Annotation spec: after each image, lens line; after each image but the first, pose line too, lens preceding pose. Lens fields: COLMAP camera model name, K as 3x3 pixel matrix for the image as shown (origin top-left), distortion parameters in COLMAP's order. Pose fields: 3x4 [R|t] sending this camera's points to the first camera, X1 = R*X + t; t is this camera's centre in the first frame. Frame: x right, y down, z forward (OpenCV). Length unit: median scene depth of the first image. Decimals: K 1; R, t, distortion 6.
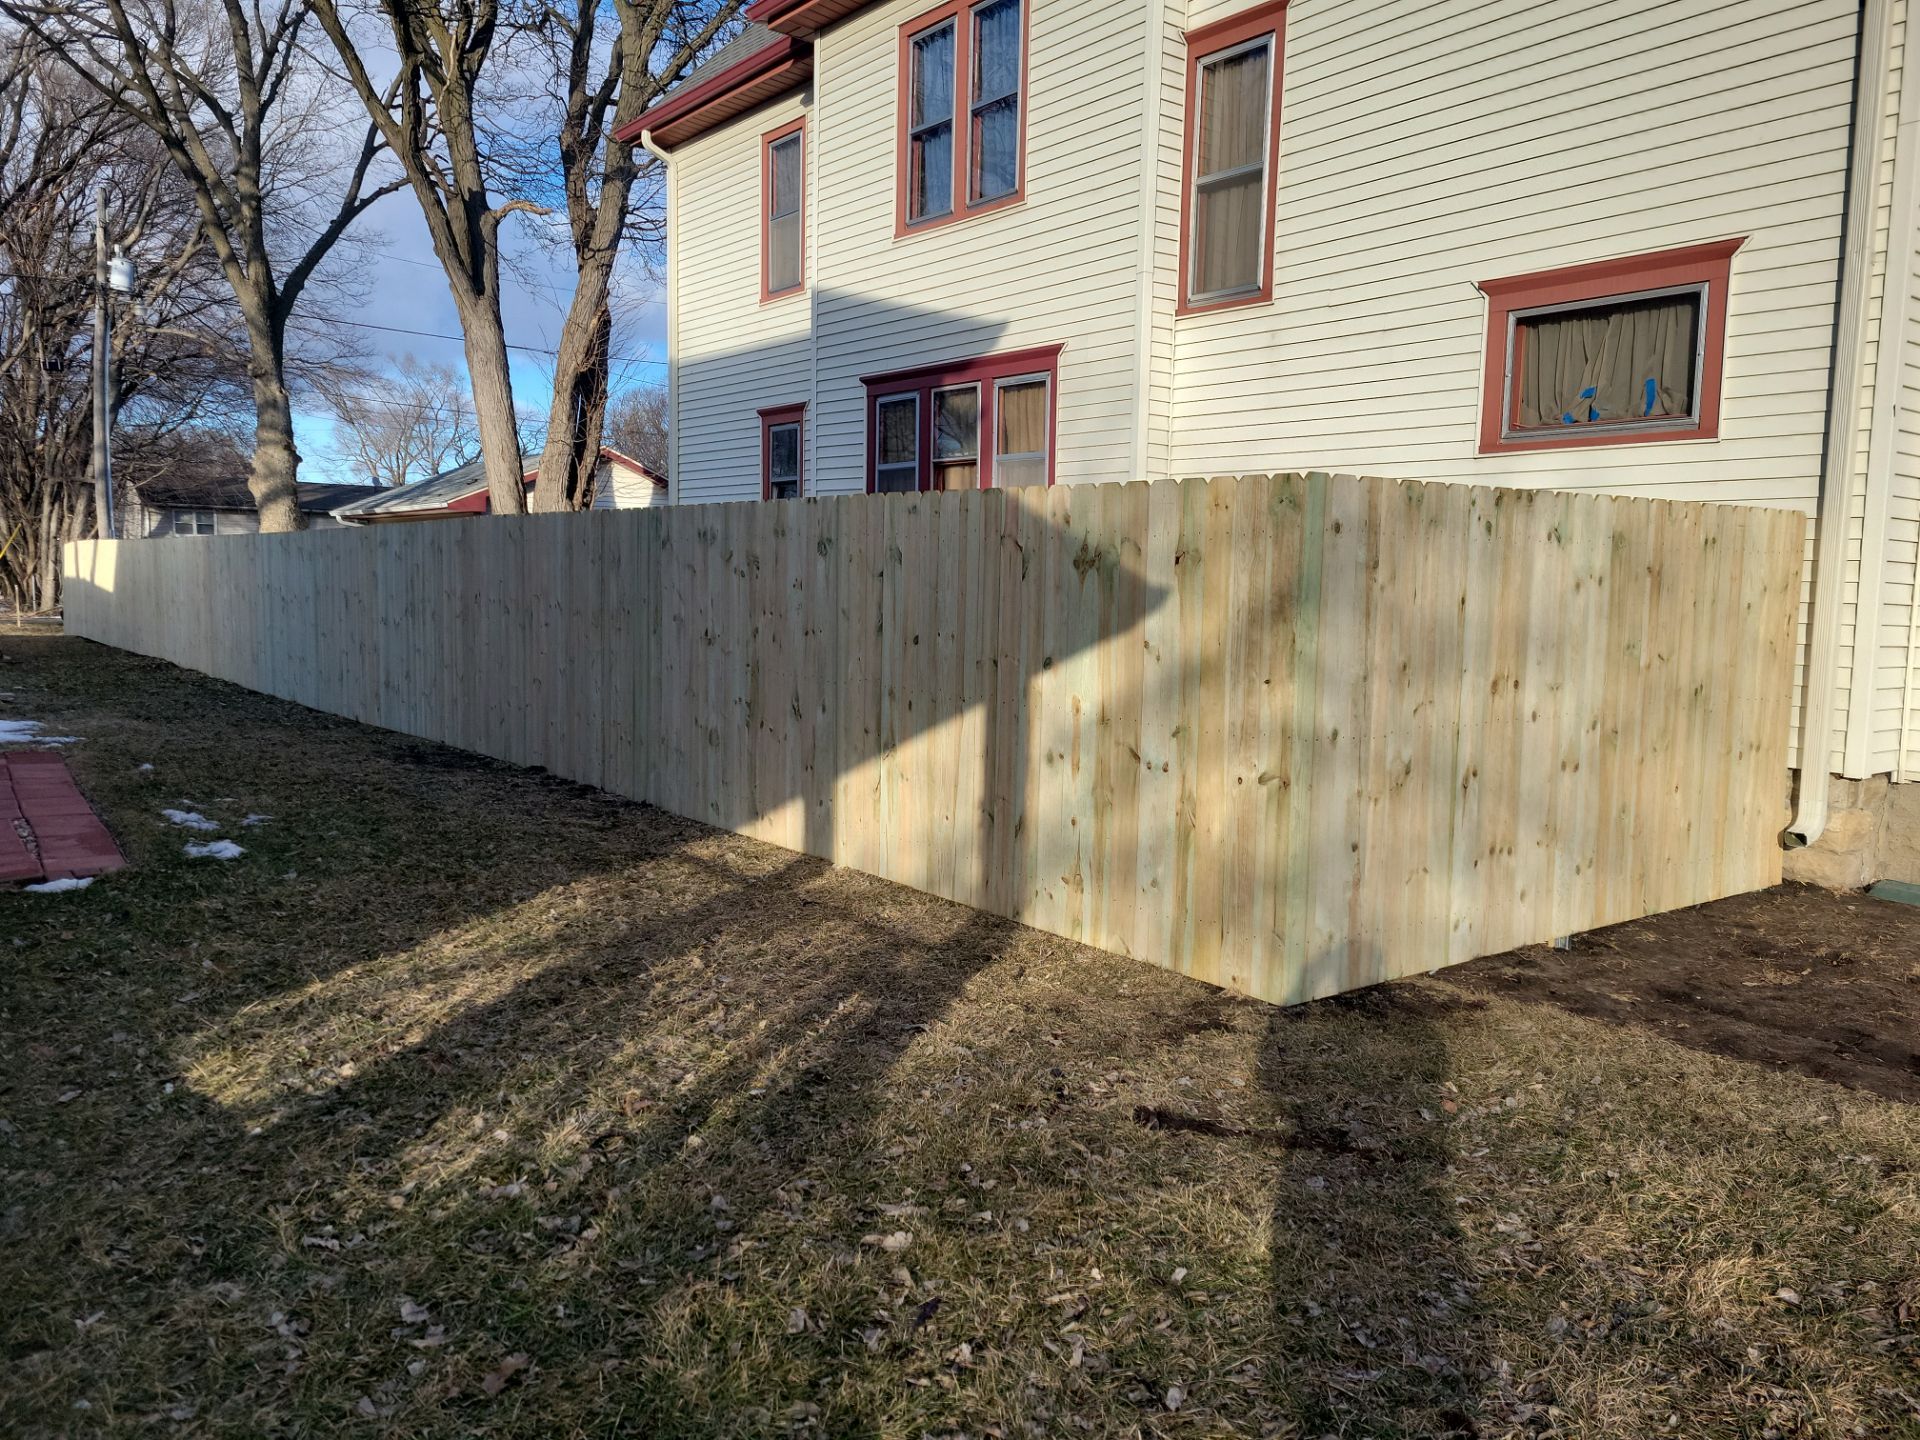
lens RADIAL K [[1425.3, 0, 968.8], [0, 1425.3, 710.3], [0, 0, 1]] dist [0.056700, -0.029970]
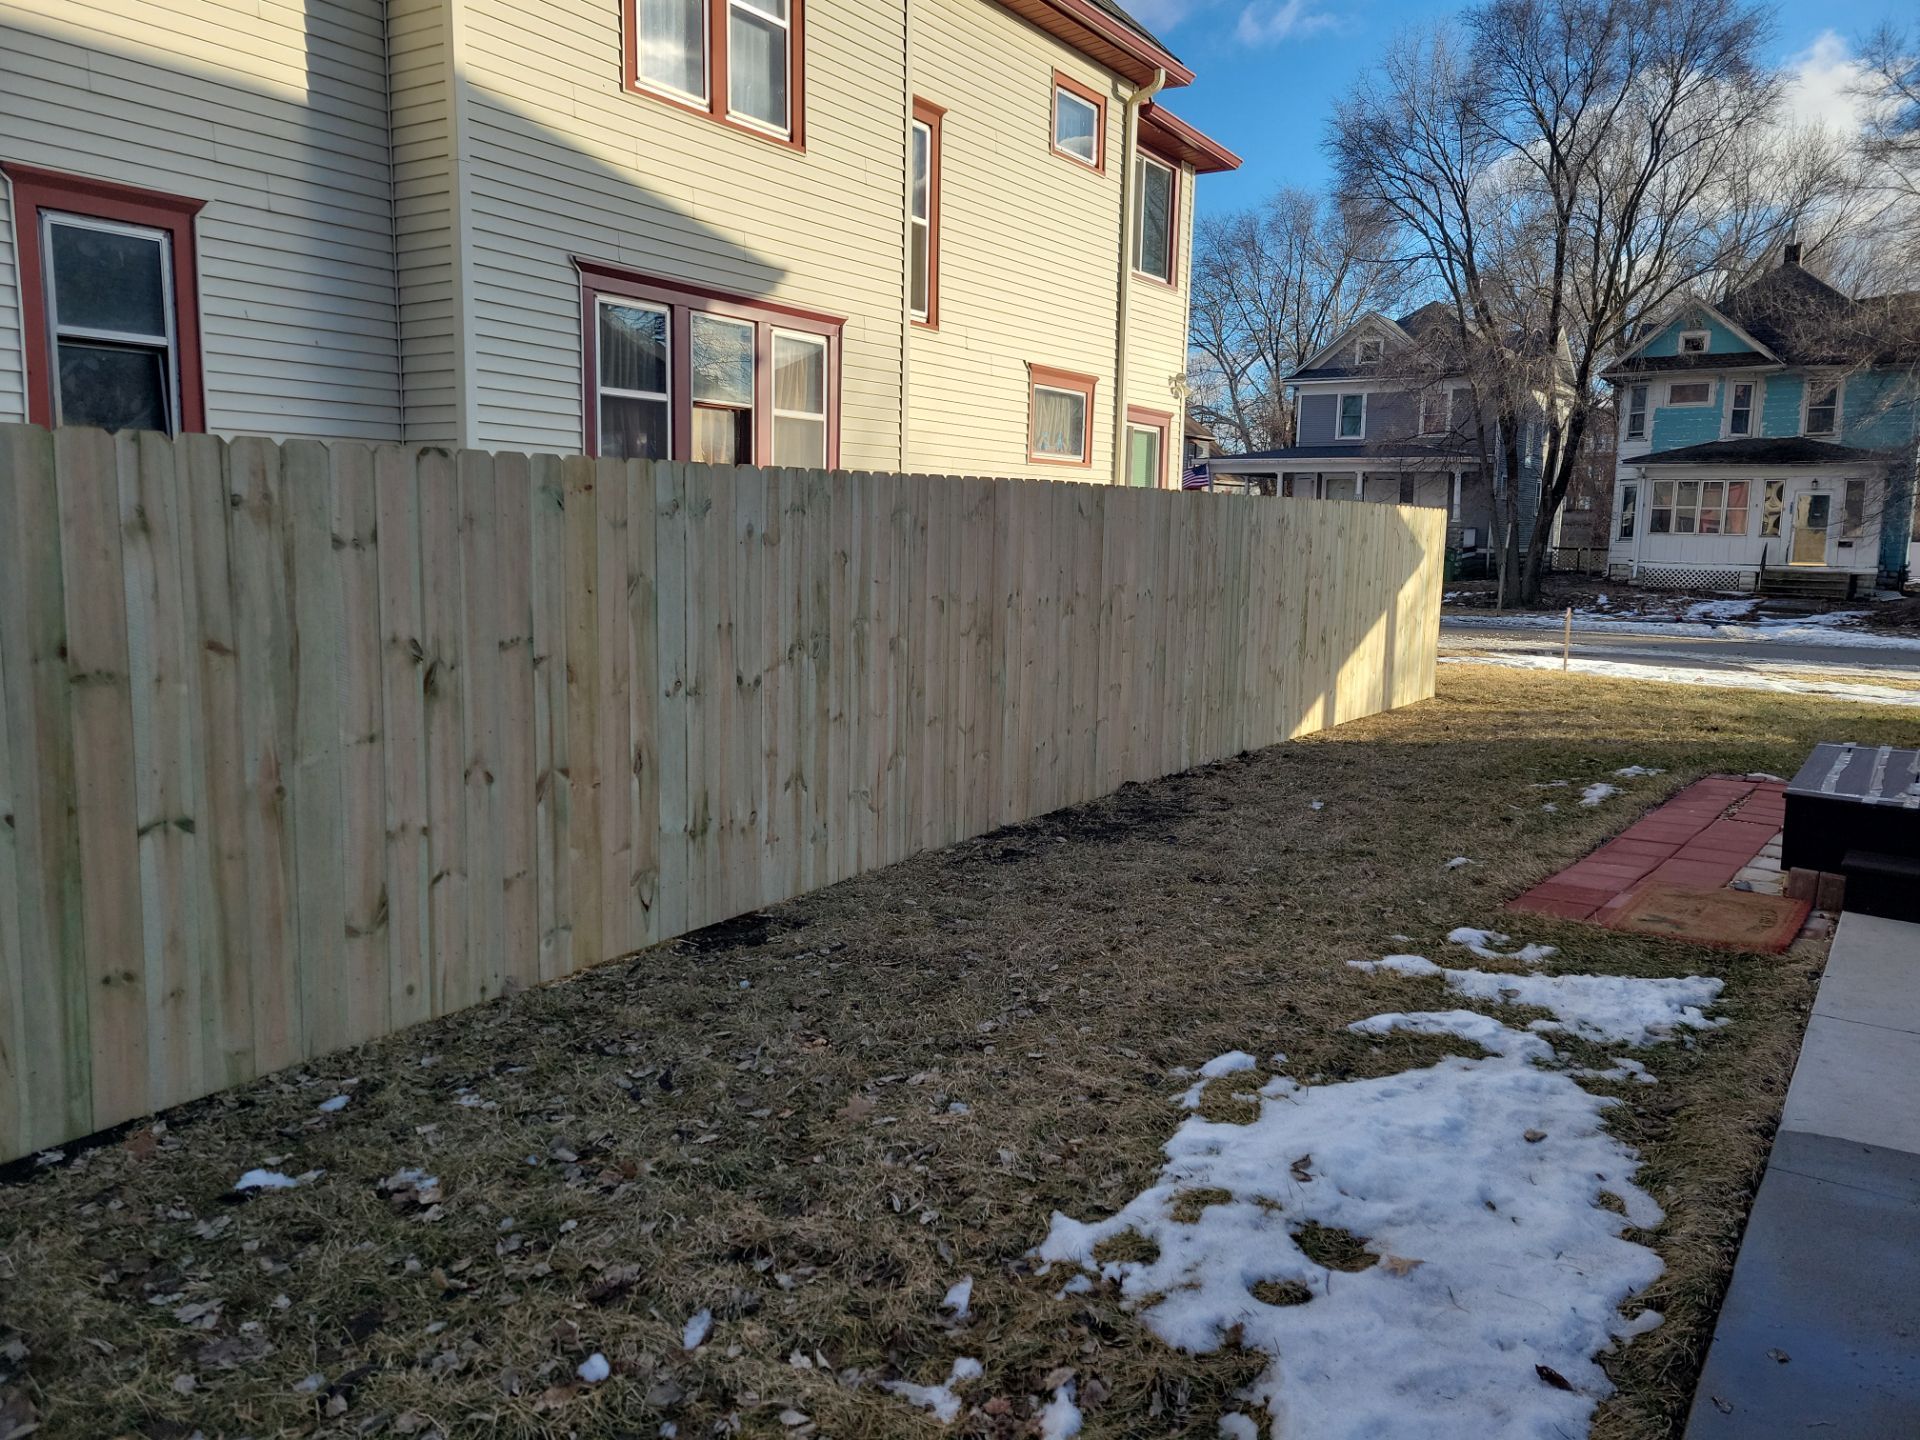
lens RADIAL K [[1425.3, 0, 1003.8], [0, 1425.3, 691.2], [0, 0, 1]] dist [0.056700, -0.029970]
pose [[-0.332975, -0.144920, 0.931733, -1.327916], [0.048995, 0.984125, 0.170578, -0.203488], [-0.941662, 0.102449, -0.320589, 1.643394]]
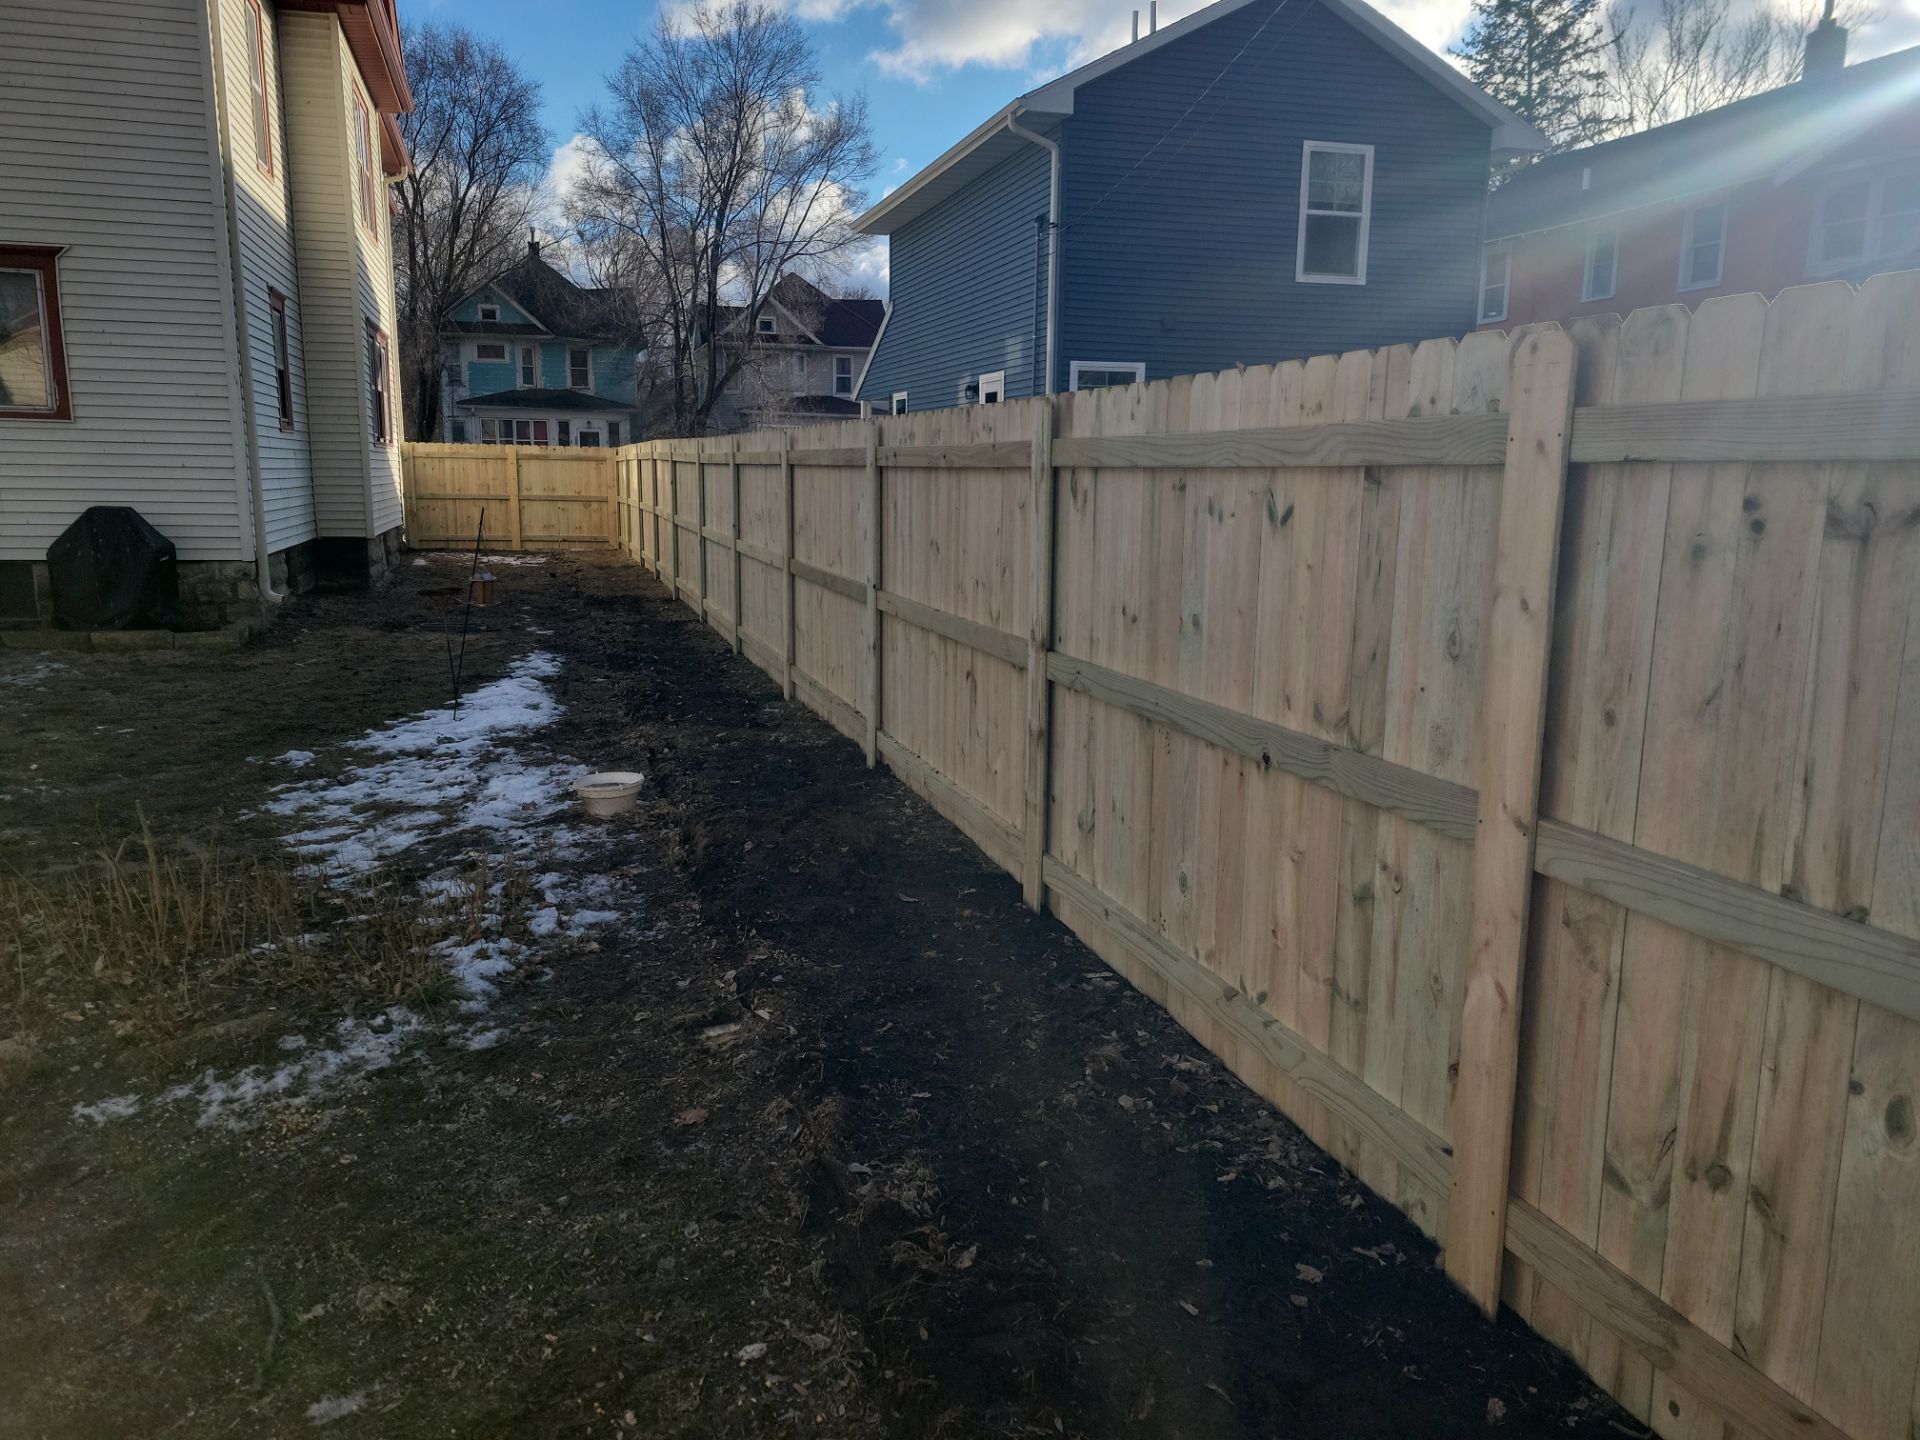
lens RADIAL K [[1425.3, 0, 950.6], [0, 1425.3, 731.4], [0, 0, 1]] dist [0.056700, -0.029970]
pose [[-0.926160, -0.098057, 0.364161, -1.900020], [0.003936, 0.963041, 0.269327, -0.363886], [-0.377111, 0.250873, -0.891544, 3.446170]]
